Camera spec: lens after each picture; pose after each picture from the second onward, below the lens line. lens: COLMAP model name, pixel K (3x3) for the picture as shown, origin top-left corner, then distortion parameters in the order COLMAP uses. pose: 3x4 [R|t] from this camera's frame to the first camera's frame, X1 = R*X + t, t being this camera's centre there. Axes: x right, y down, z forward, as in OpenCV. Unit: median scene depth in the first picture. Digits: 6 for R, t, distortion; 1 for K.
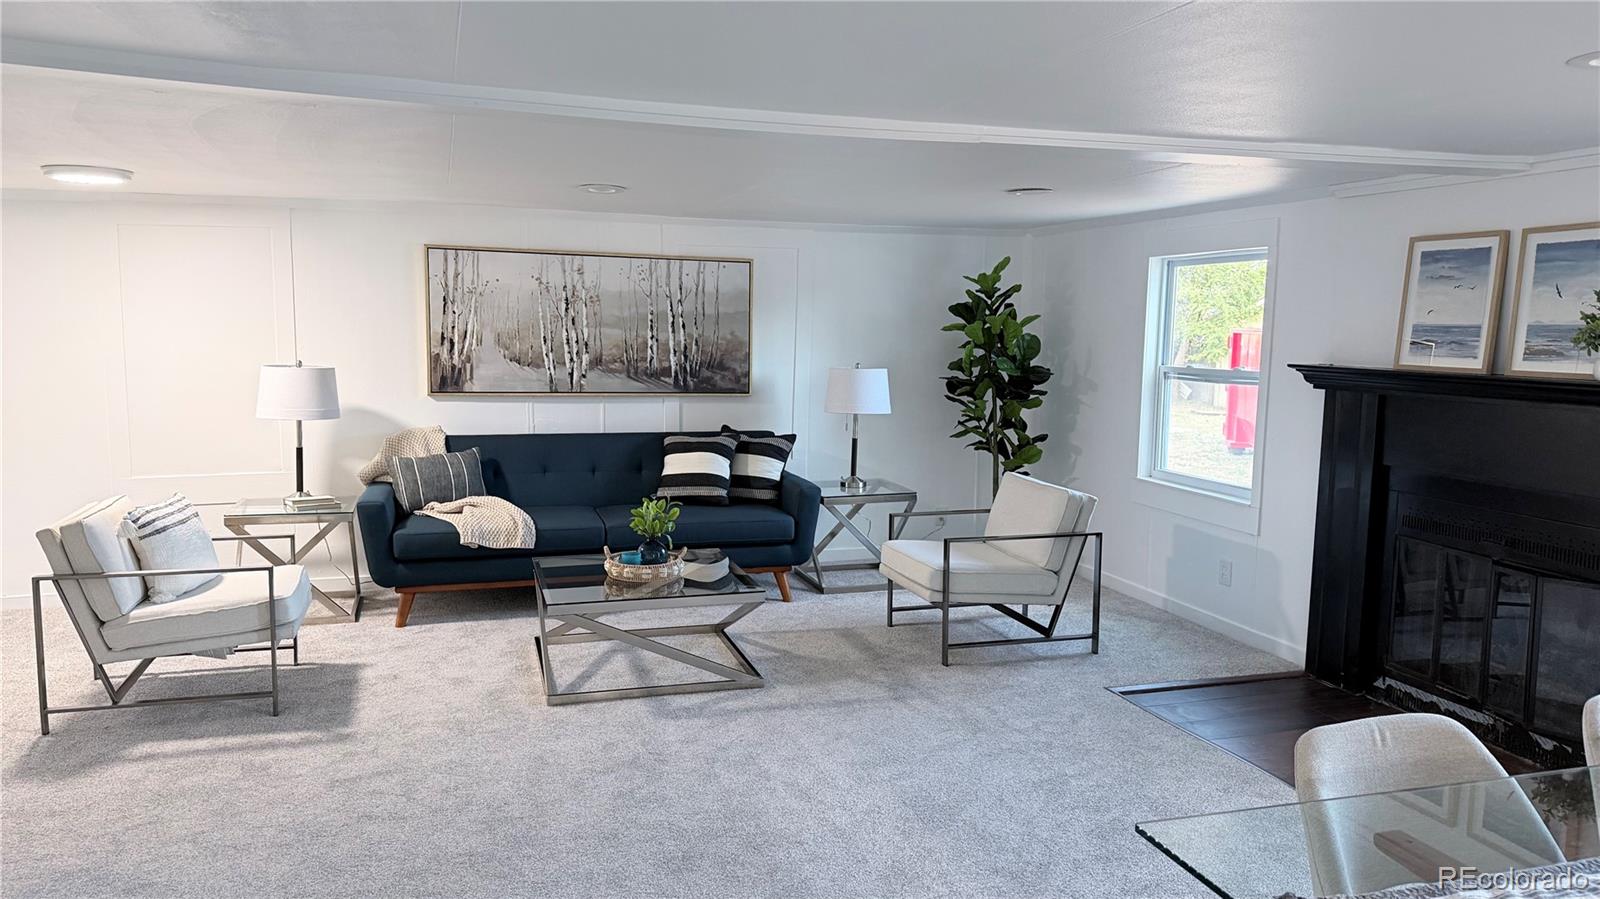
lens RADIAL K [[1103.5, 0, 801.6], [0, 1103.5, 460.5], [0, 0, 1]] dist [0.041485, -0.072154]
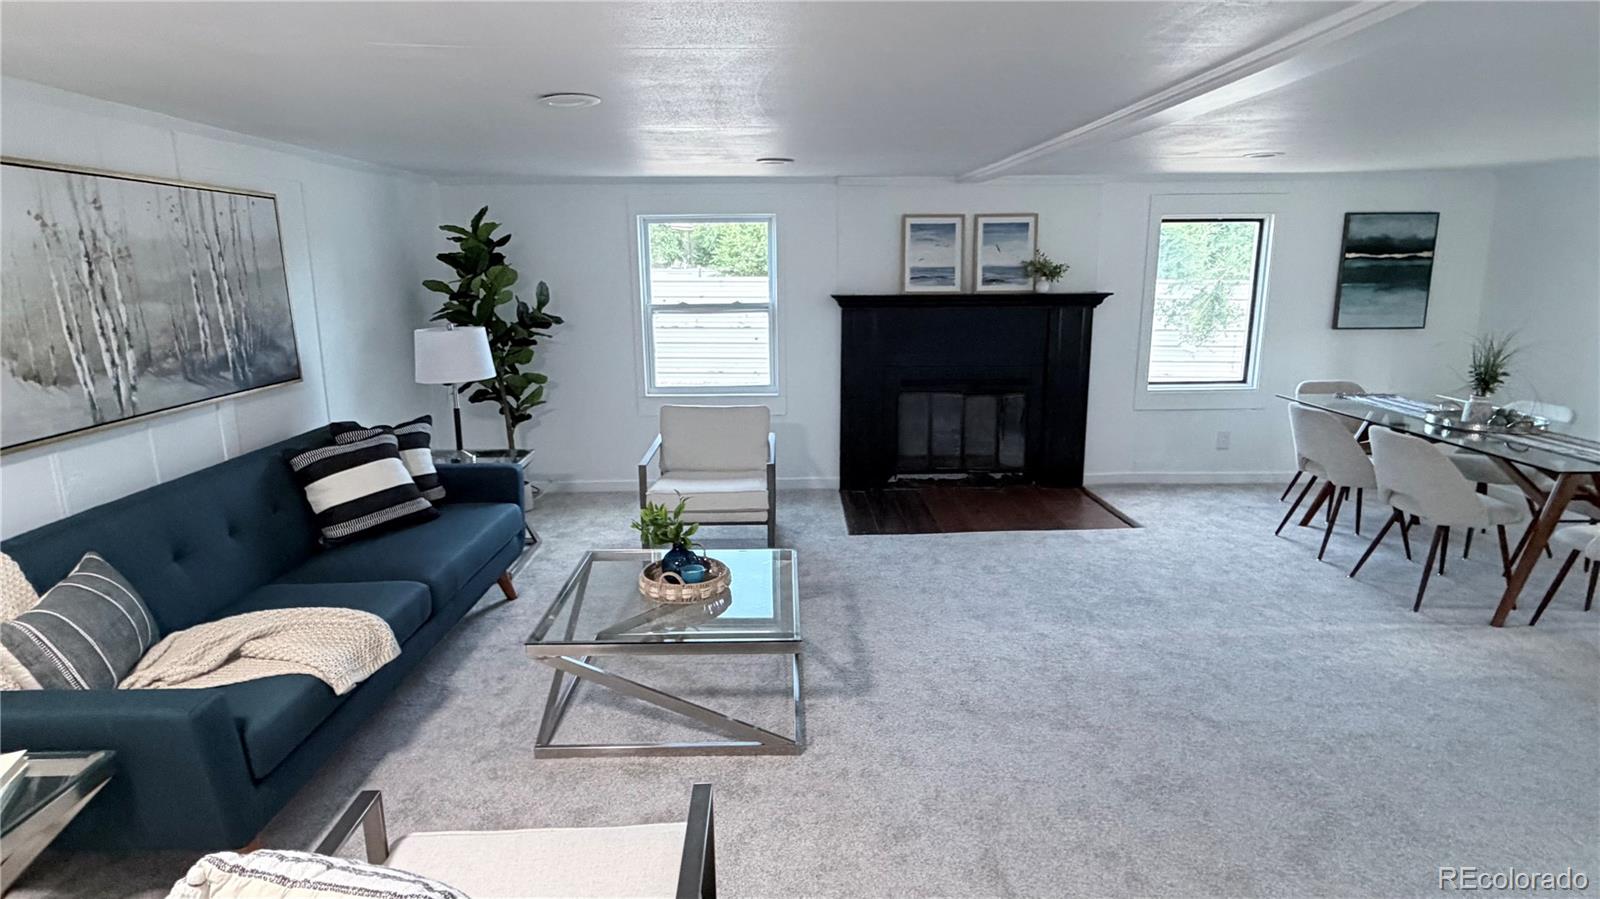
lens RADIAL K [[851.3, 0, 800.0], [0, 851.3, 449.5], [0, 0, 1]] dist [-0.003778, -0.001185]
pose [[0.276613, -0.228895, 0.933323, -0.531618], [0.126061, 0.971469, 0.200889, -0.091566], [-0.952677, 0.062087, 0.297576, 0.539211]]
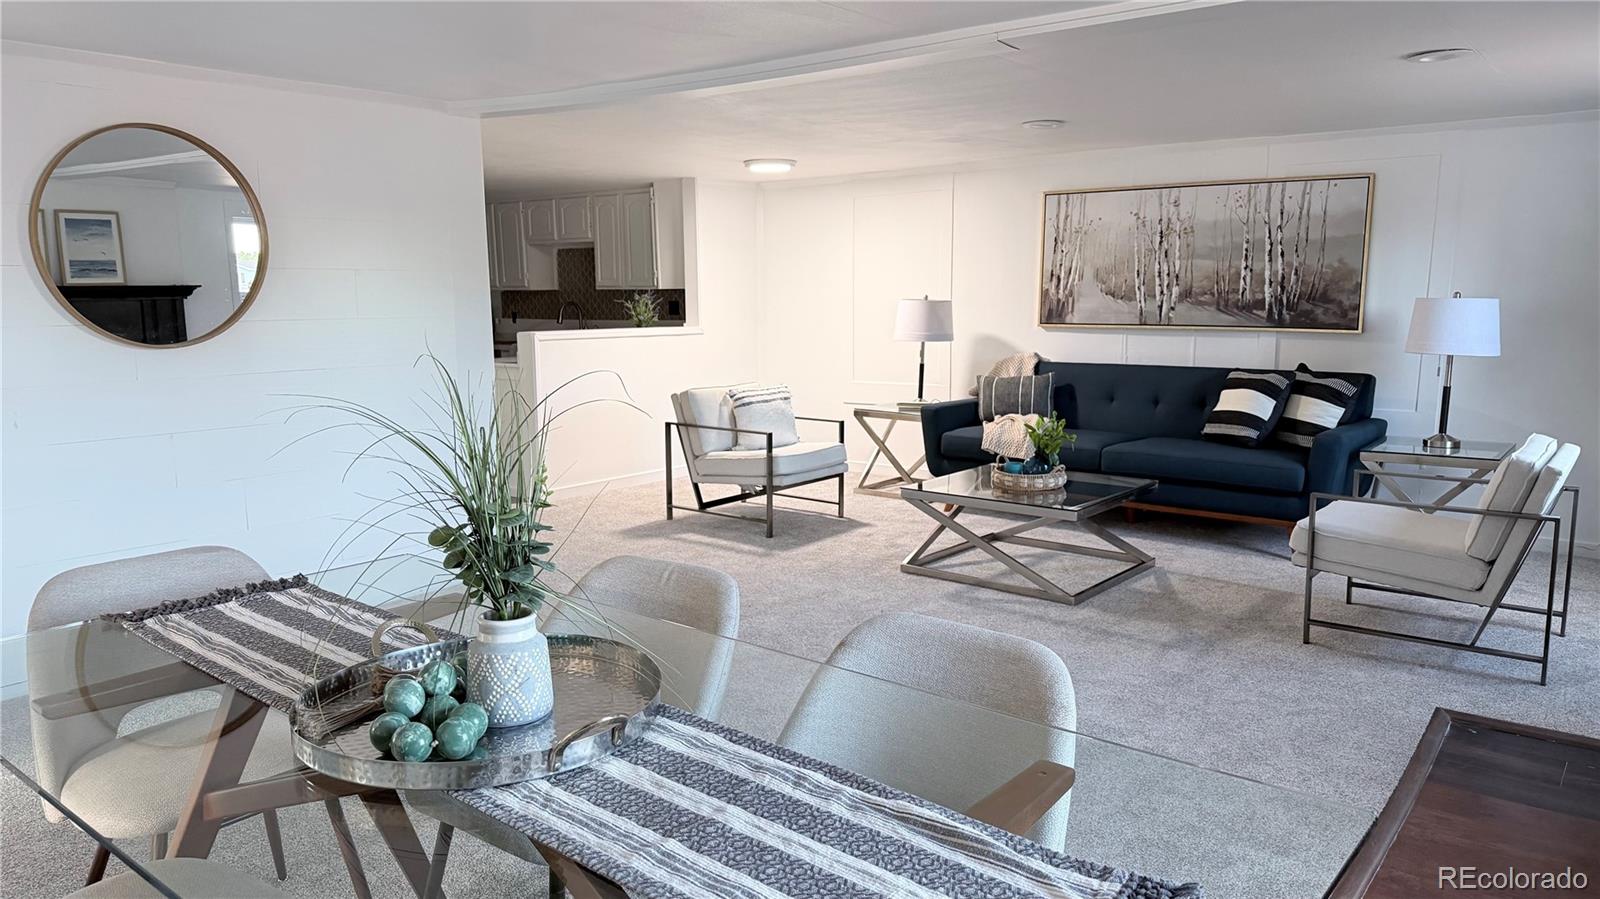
lens RADIAL K [[1109.1, 0, 800.0], [0, 1109.1, 449.5], [0, 0, 1]] dist [0.156227, -0.292865]
pose [[0.546166, 0.103818, -0.831218, 0.487278], [-0.086174, 0.993989, 0.067525, 0.011010], [0.833232, 0.034749, 0.551830, 0.158921]]
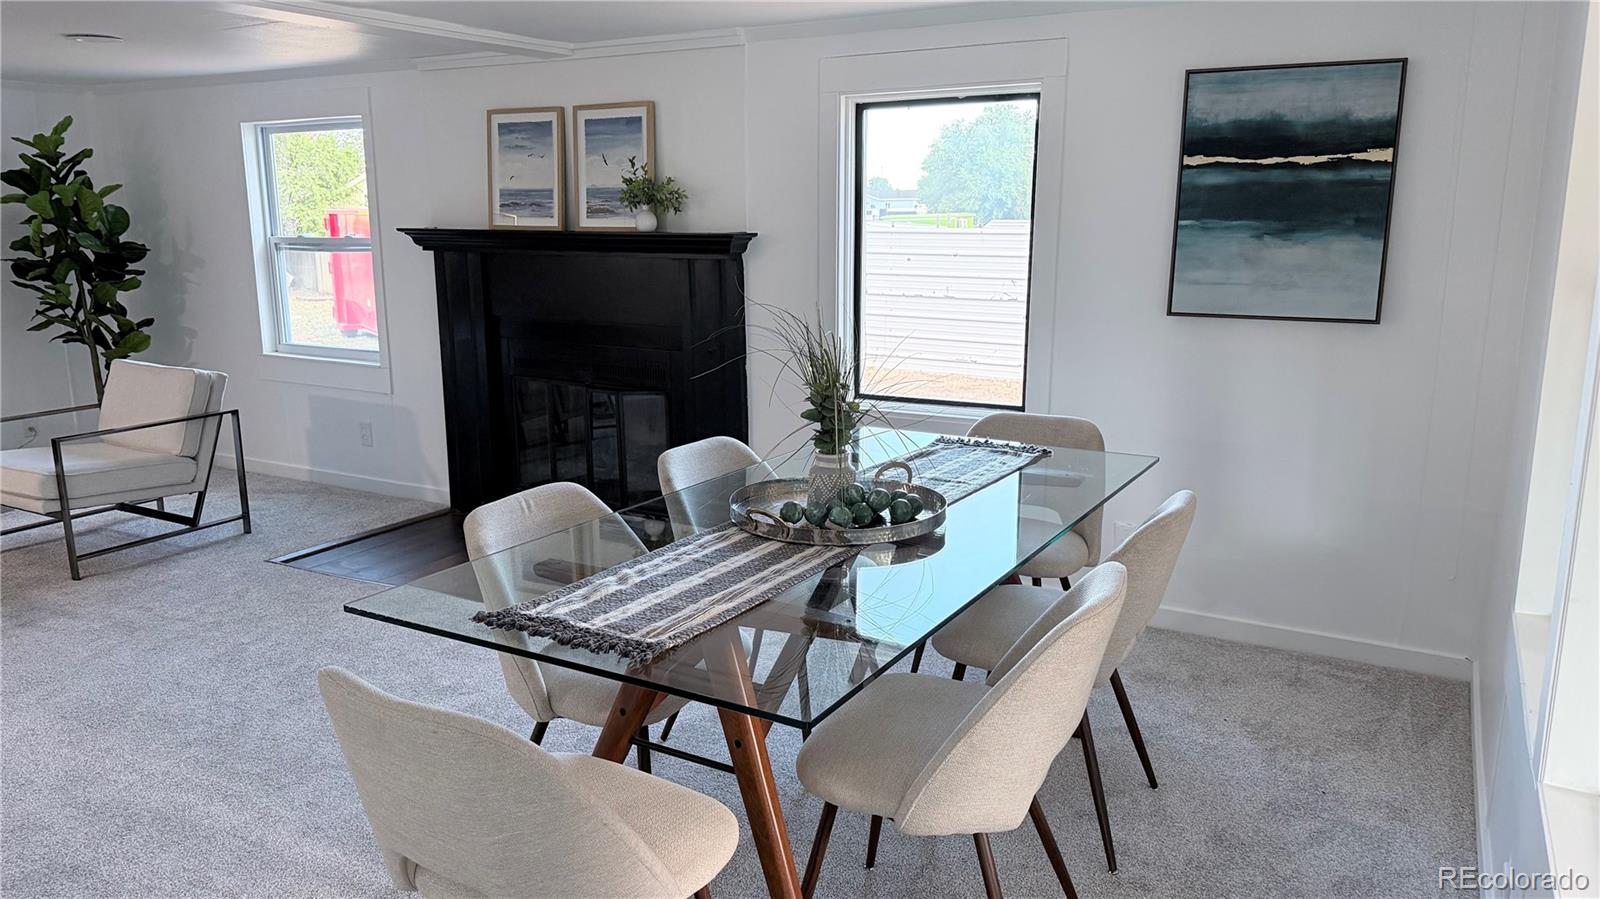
lens RADIAL K [[1140.4, 0, 800.0], [0, 1140.4, 449.5], [0, 0, 1]] dist [-0.001402, -0.007047]
pose [[0.732416, -0.155526, 0.662856, -0.026816], [0.093902, 0.987332, 0.127902, 0.014128], [-0.674351, -0.031434, 0.737742, -0.053054]]
